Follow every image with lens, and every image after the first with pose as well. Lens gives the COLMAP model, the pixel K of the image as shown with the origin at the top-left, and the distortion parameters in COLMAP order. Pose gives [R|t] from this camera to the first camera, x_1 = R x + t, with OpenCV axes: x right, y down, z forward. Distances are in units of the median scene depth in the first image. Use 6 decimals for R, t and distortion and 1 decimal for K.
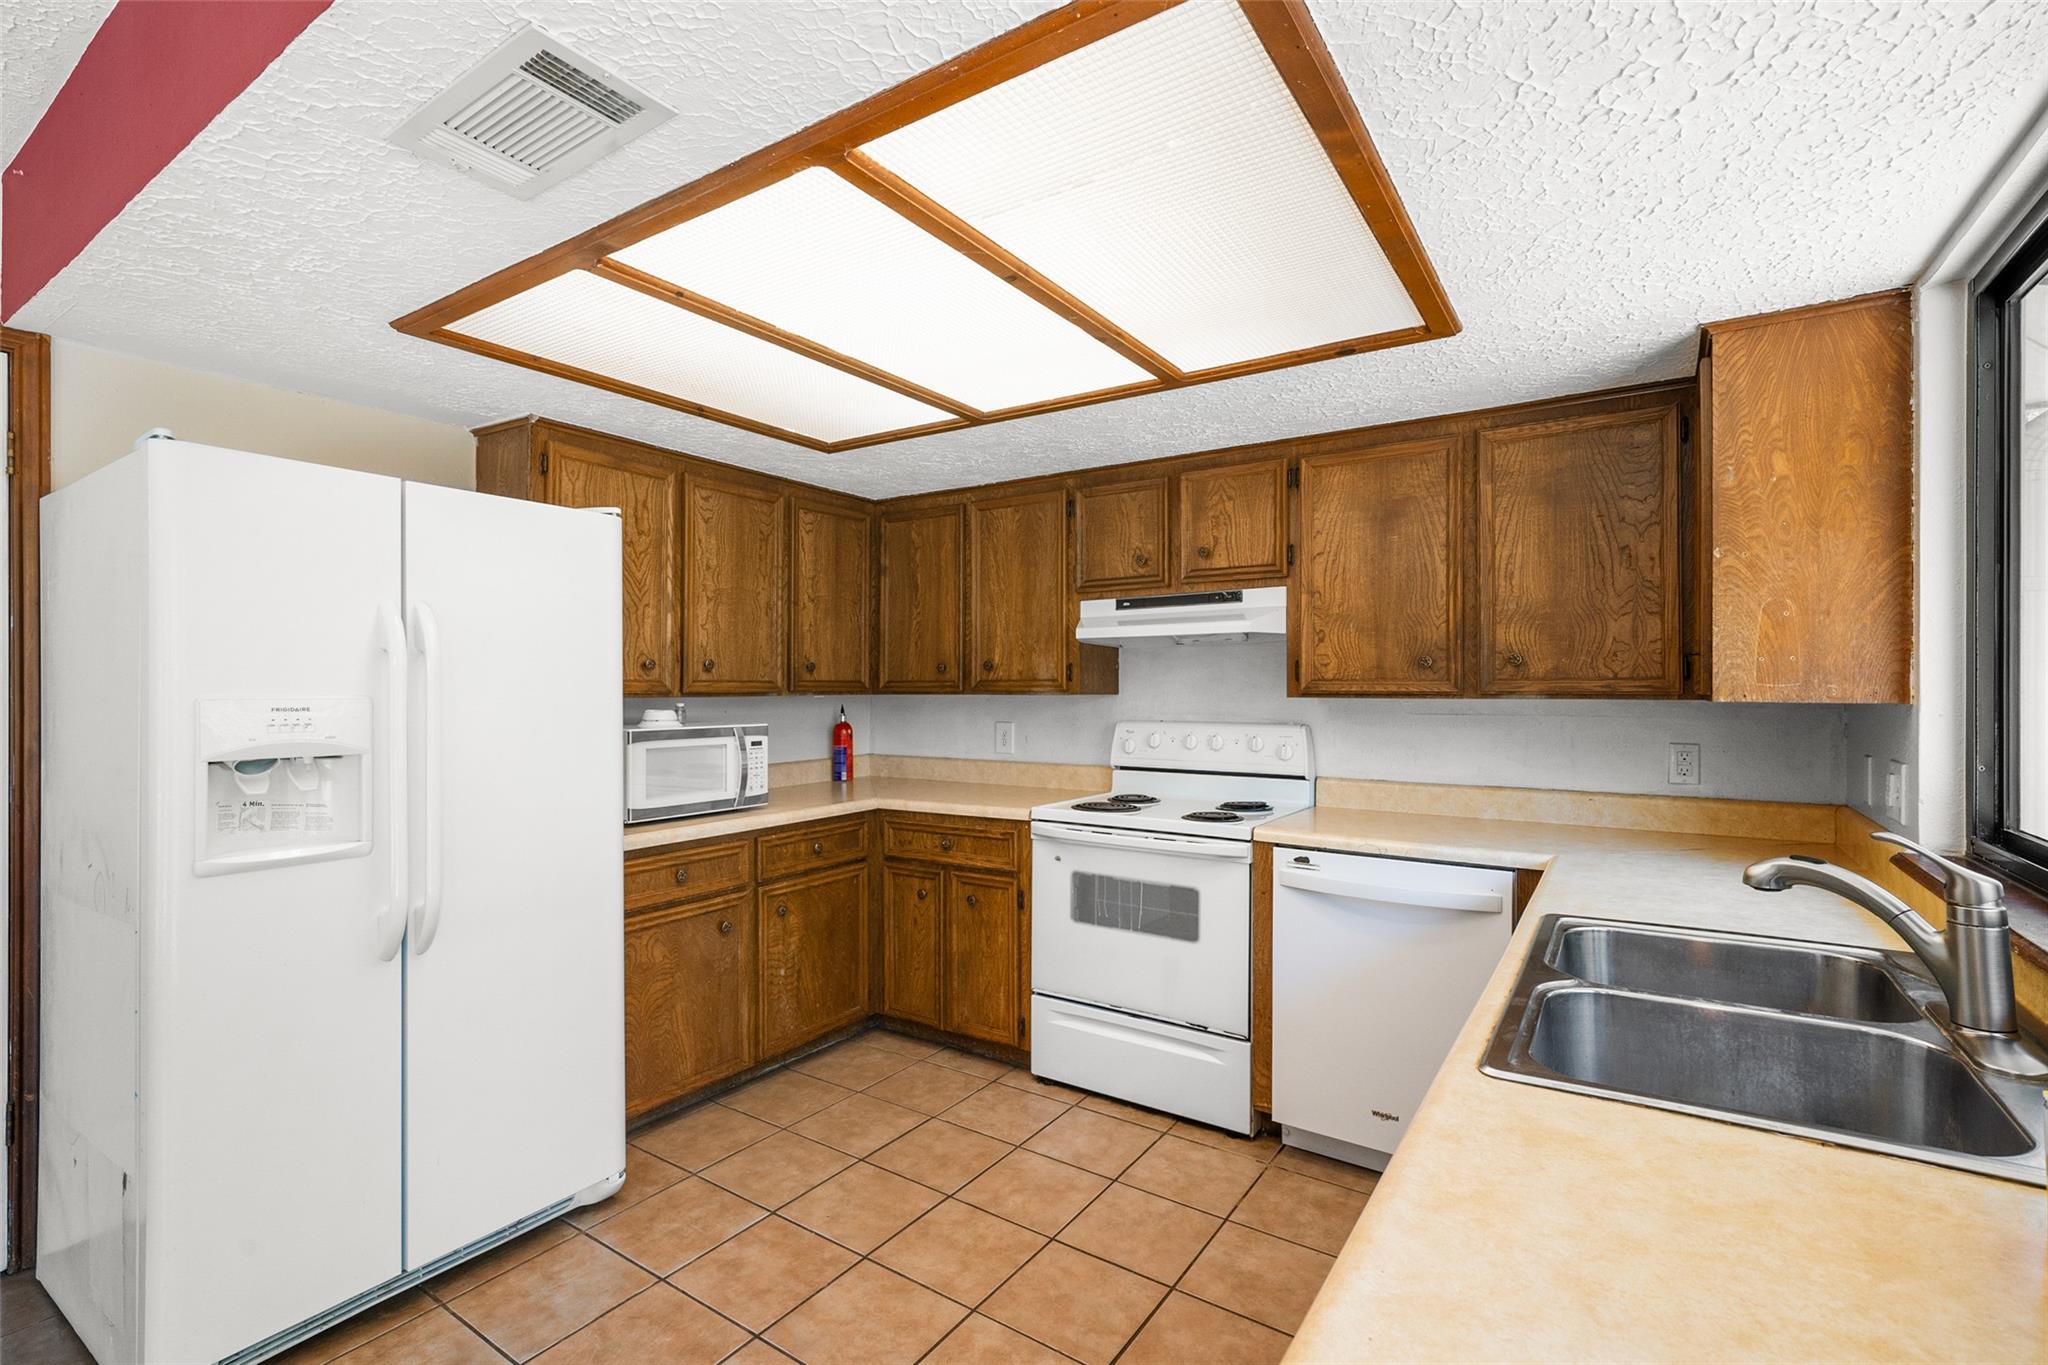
lens RADIAL K [[930.5, 0, 1016.6], [0, 930.5, 681.4], [0, 0, 1]] dist [0.004807, -0.000971]
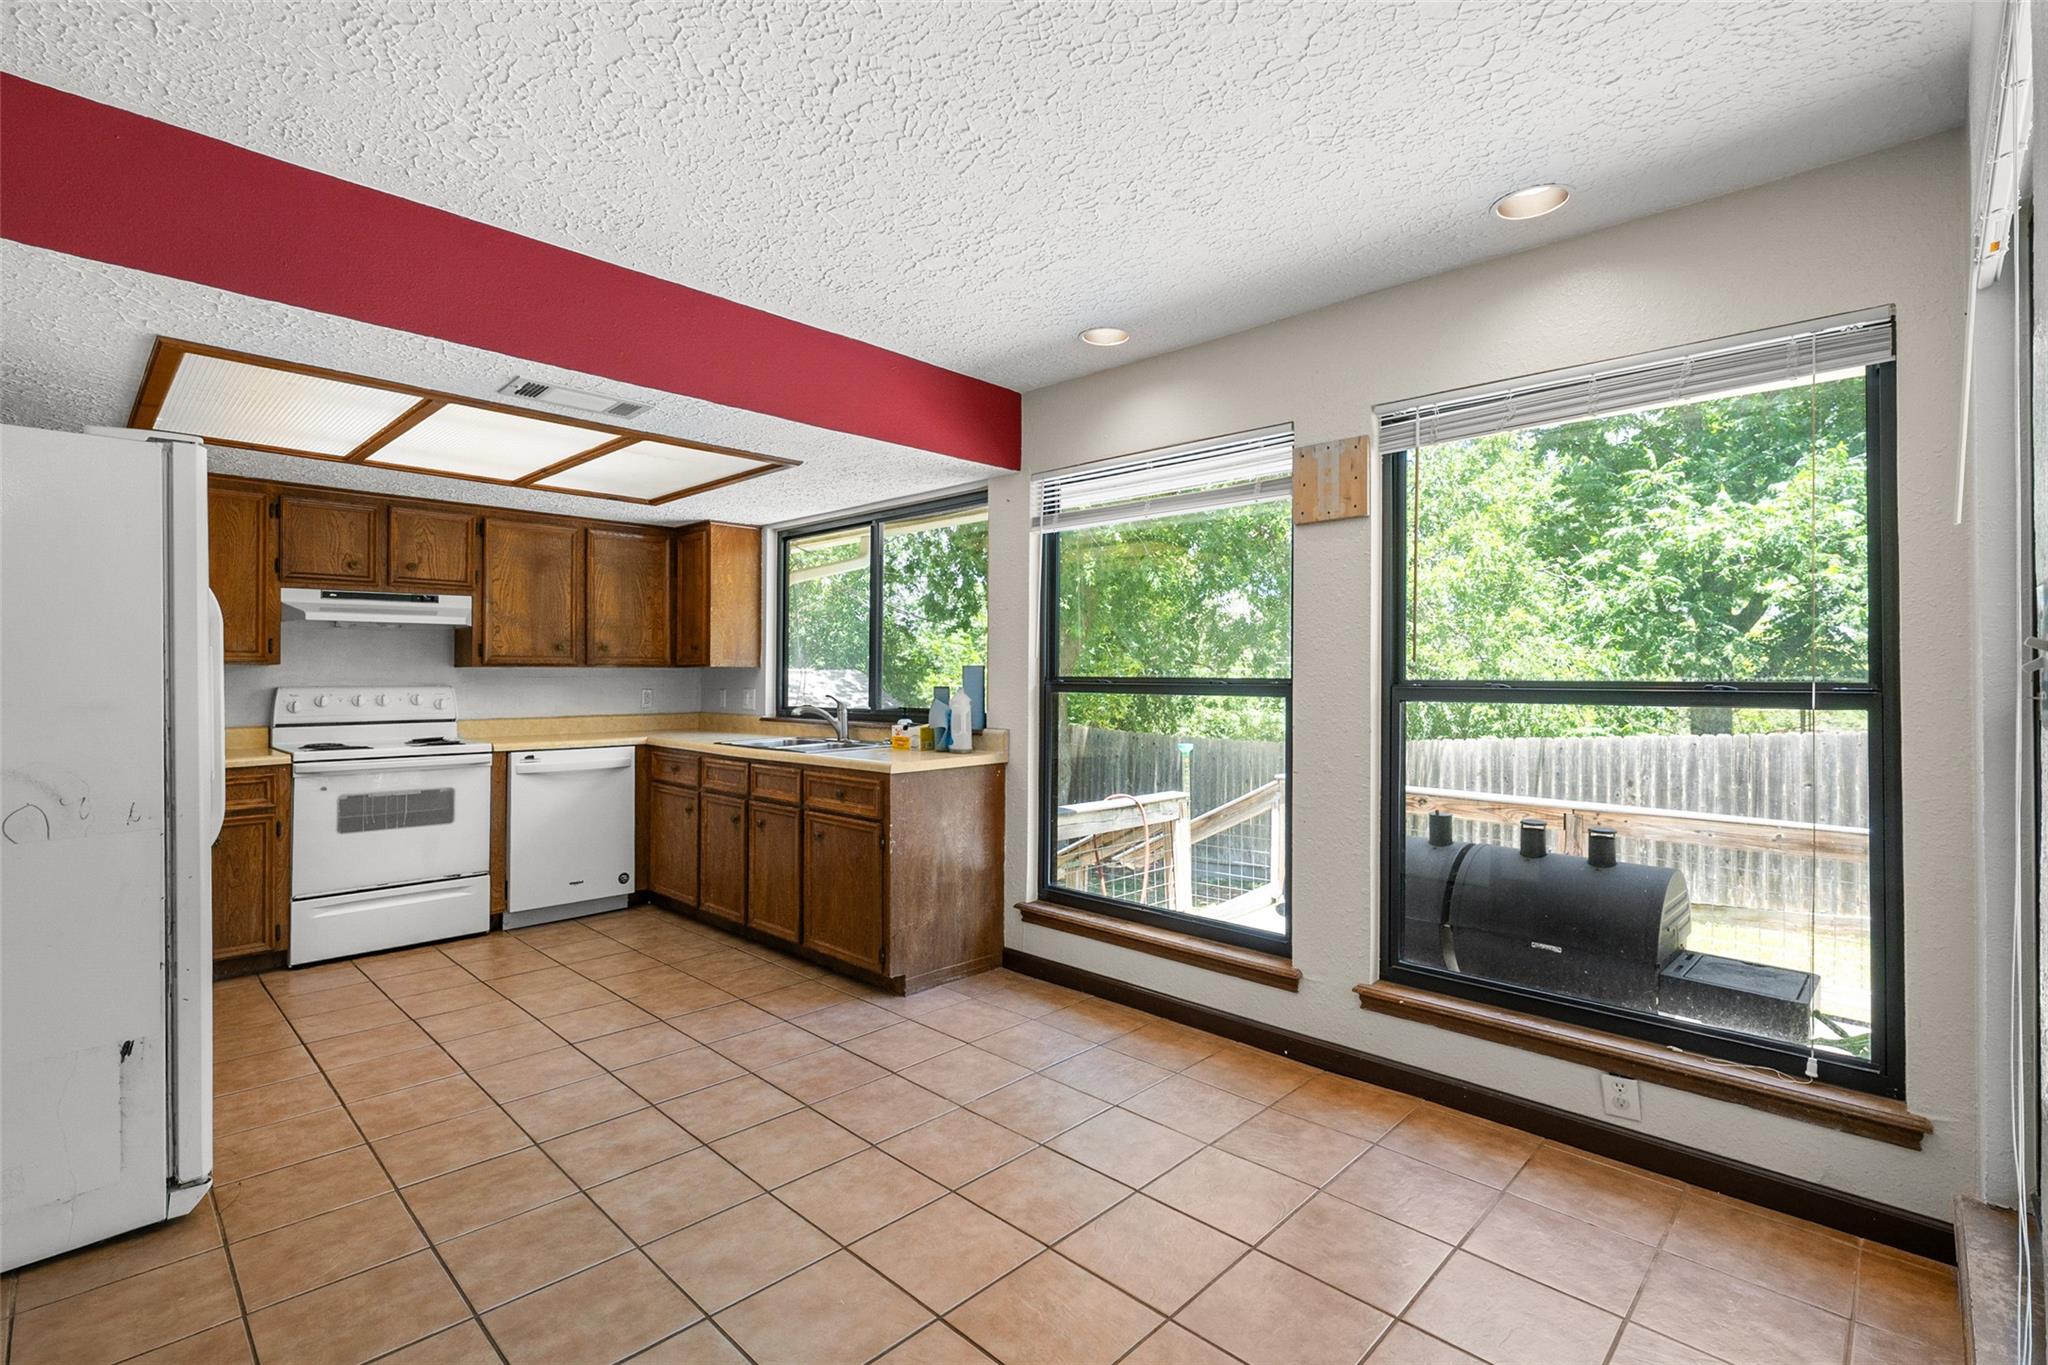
lens RADIAL K [[930.5, 0, 1009.7], [0, 930.5, 661.2], [0, 0, 1]] dist [0.004807, -0.000971]
pose [[0.181329, 0.016256, 0.983288, -1.116978], [-0.003047, 0.999868, -0.015968, 0.030937], [-0.983418, -0.000100, 0.181355, -0.190003]]
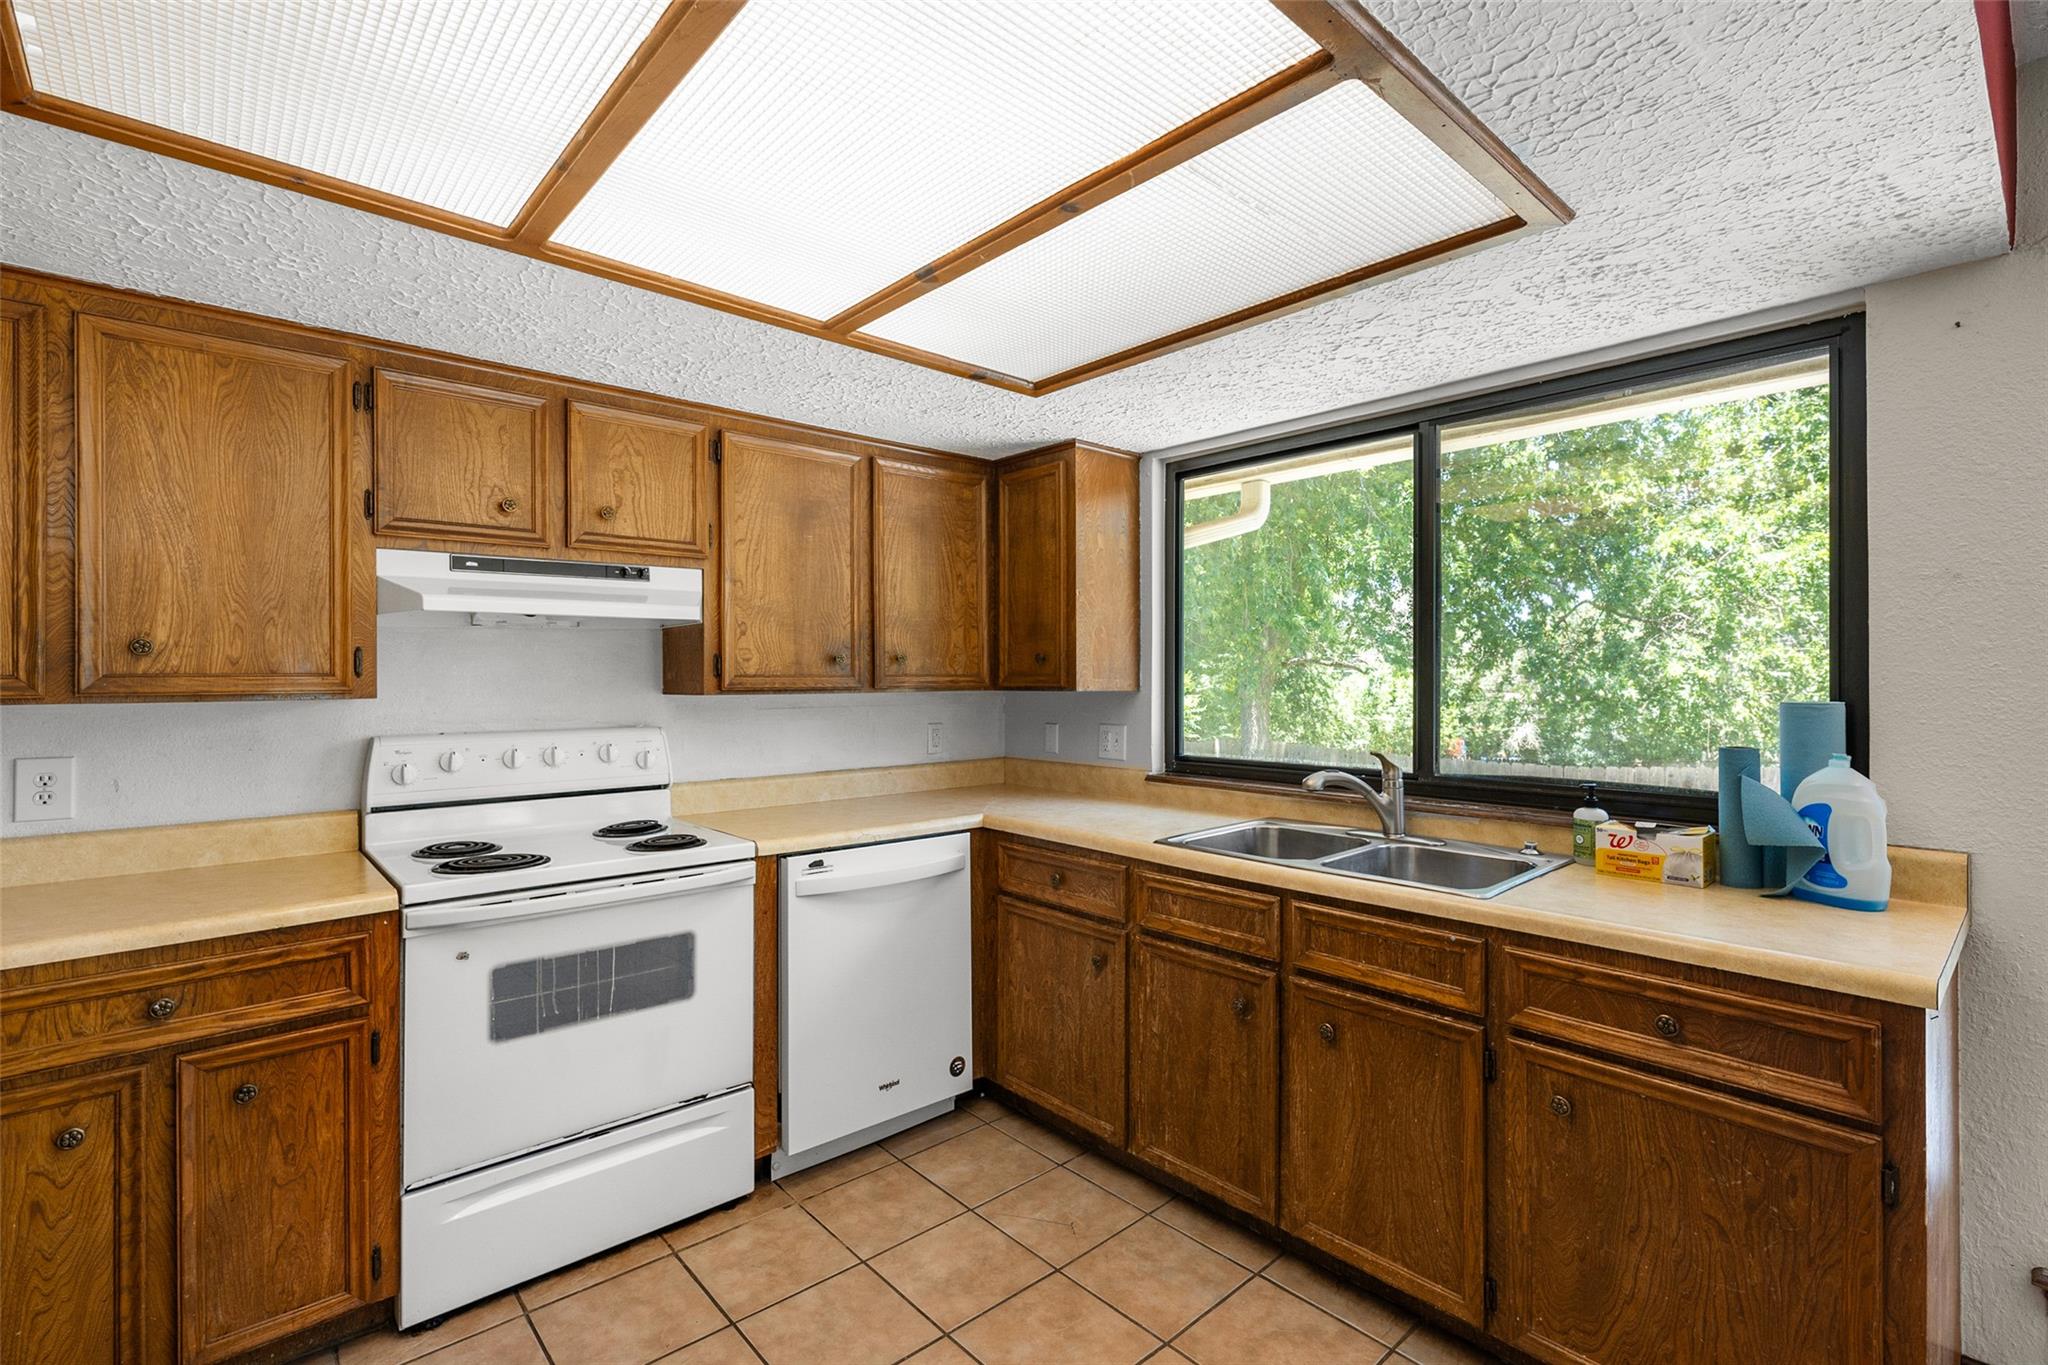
lens RADIAL K [[930.5, 0, 1016.2], [0, 930.5, 672.9], [0, 0, 1]] dist [0.004807, -0.000971]
pose [[0.248329, 0.003563, 0.968669, -0.501884], [-0.002541, 0.999992, -0.003027, -0.002179], [-0.968672, -0.001710, 0.248336, 0.496709]]
